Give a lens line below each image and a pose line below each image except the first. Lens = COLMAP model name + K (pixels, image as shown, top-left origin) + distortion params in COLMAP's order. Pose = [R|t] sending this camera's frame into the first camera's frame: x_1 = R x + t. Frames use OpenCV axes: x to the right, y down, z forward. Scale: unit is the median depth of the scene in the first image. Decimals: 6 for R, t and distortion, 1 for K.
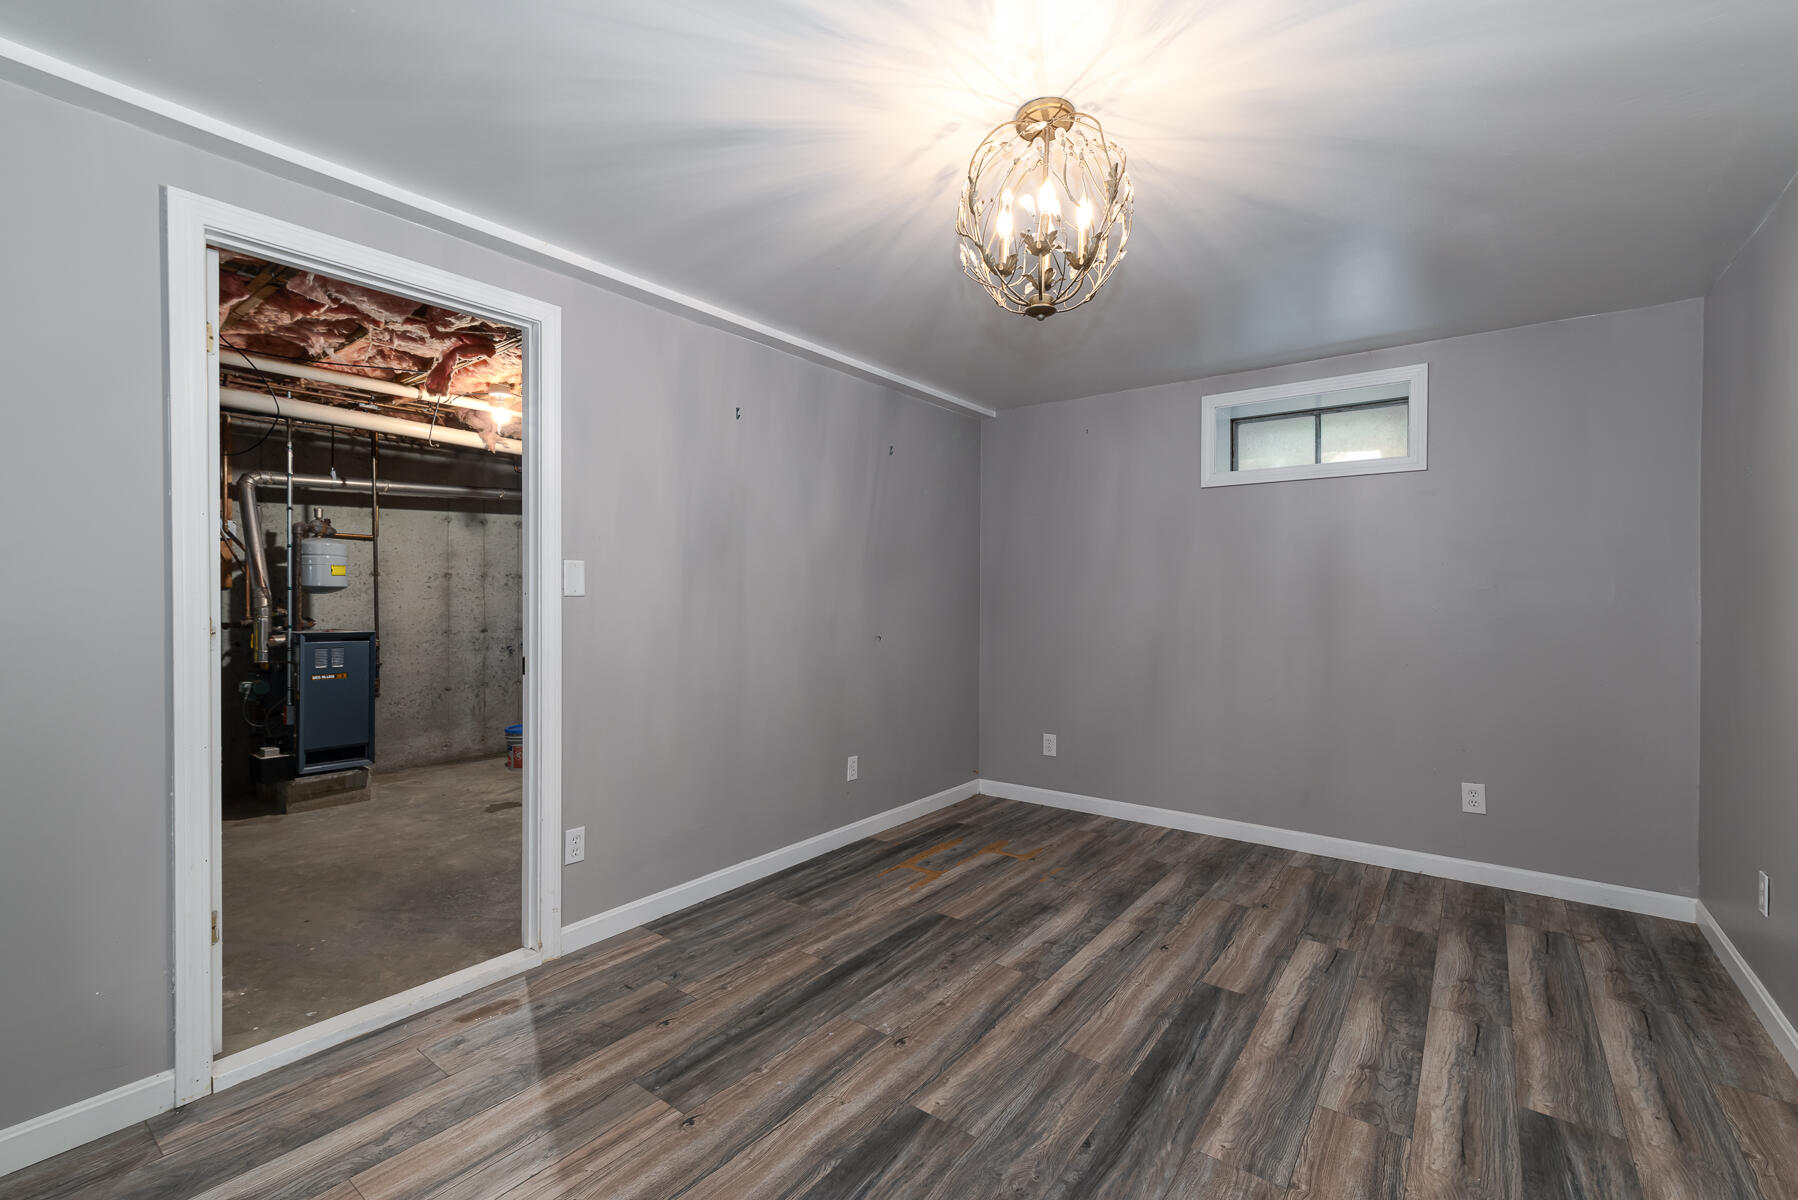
lens RADIAL K [[774.7, 0, 888.5], [0, 774.7, 595.8], [0, 0, 1]] dist [-0.002396, 0.002256]
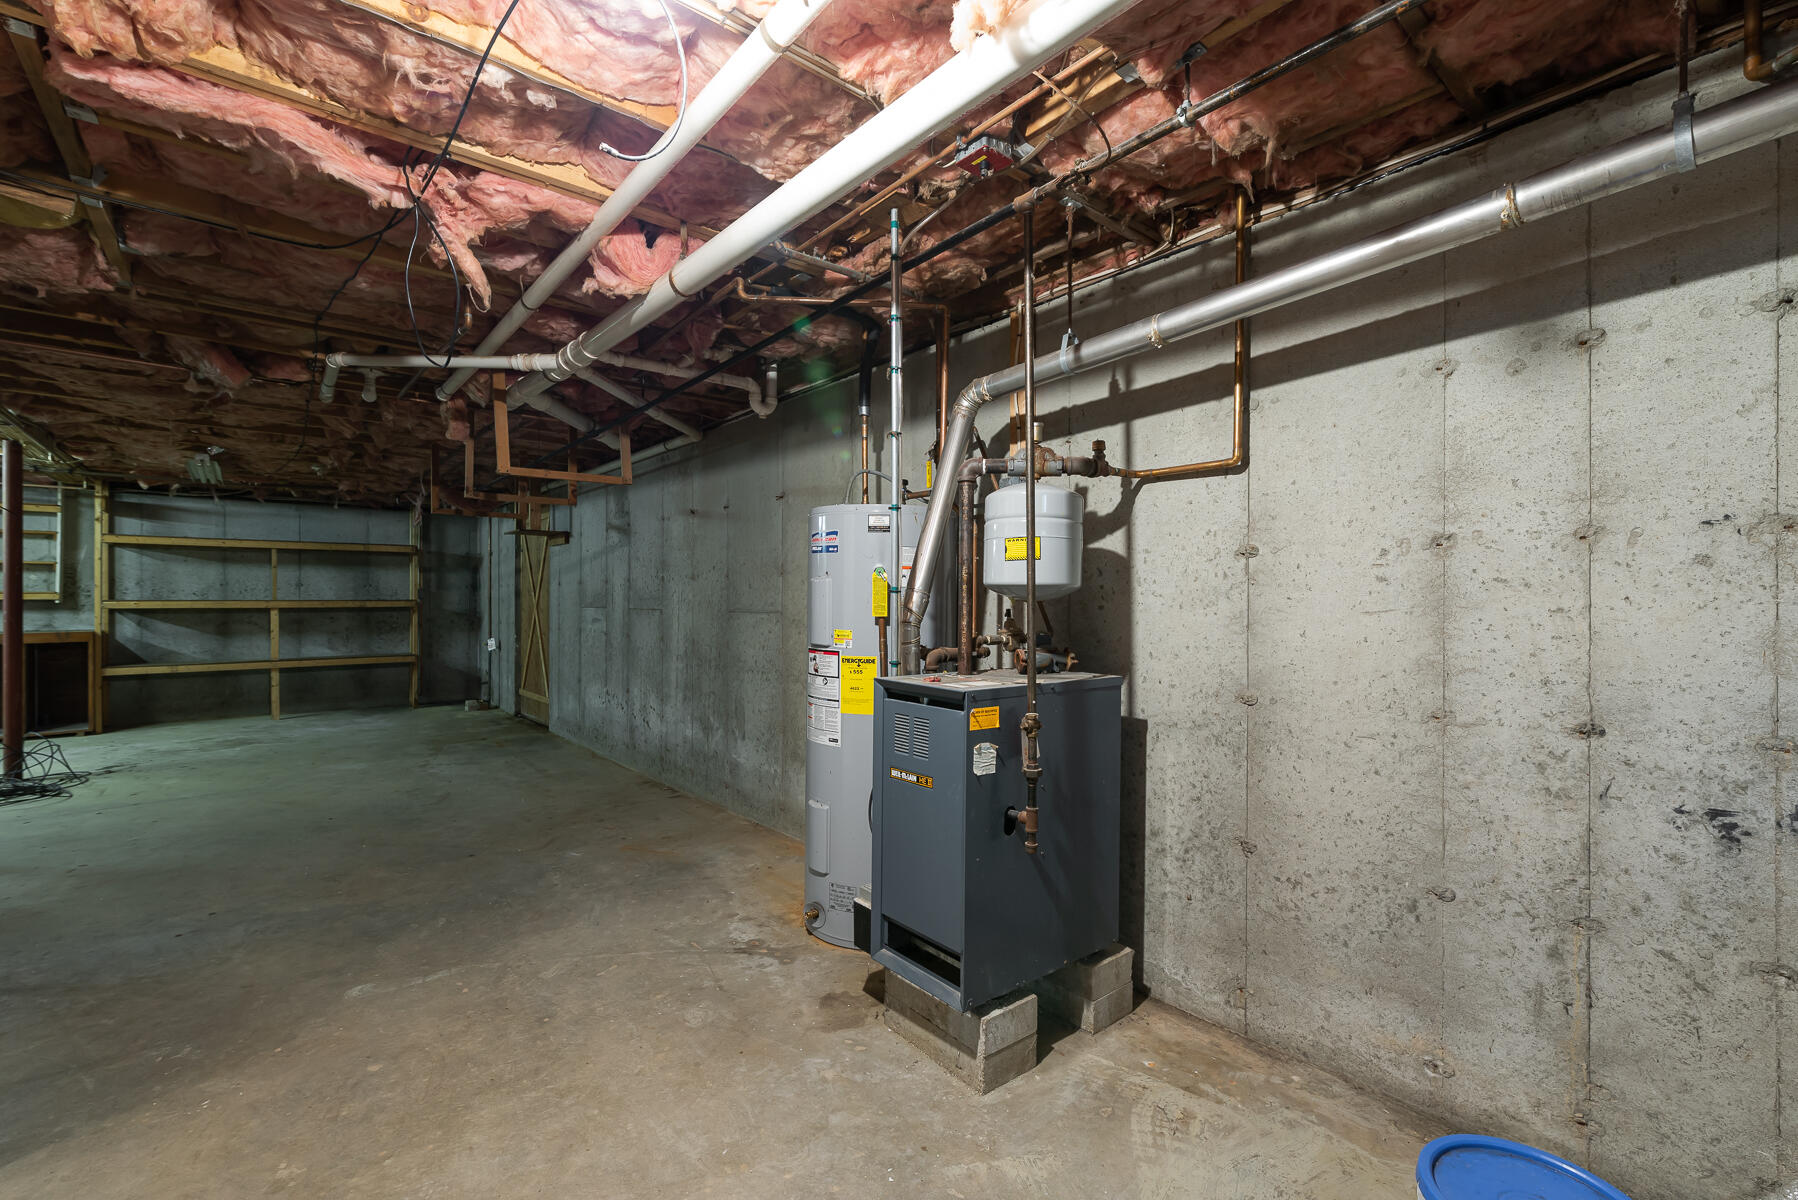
lens RADIAL K [[774.7, 0, 900.4], [0, 774.7, 604.9], [0, 0, 1]] dist [-0.002396, 0.002256]
pose [[-0.217384, 0.004178, -0.976077, -0.566087], [0.000750, 0.999991, 0.004114, -0.003970], [0.976086, 0.000162, -0.217385, 2.339312]]
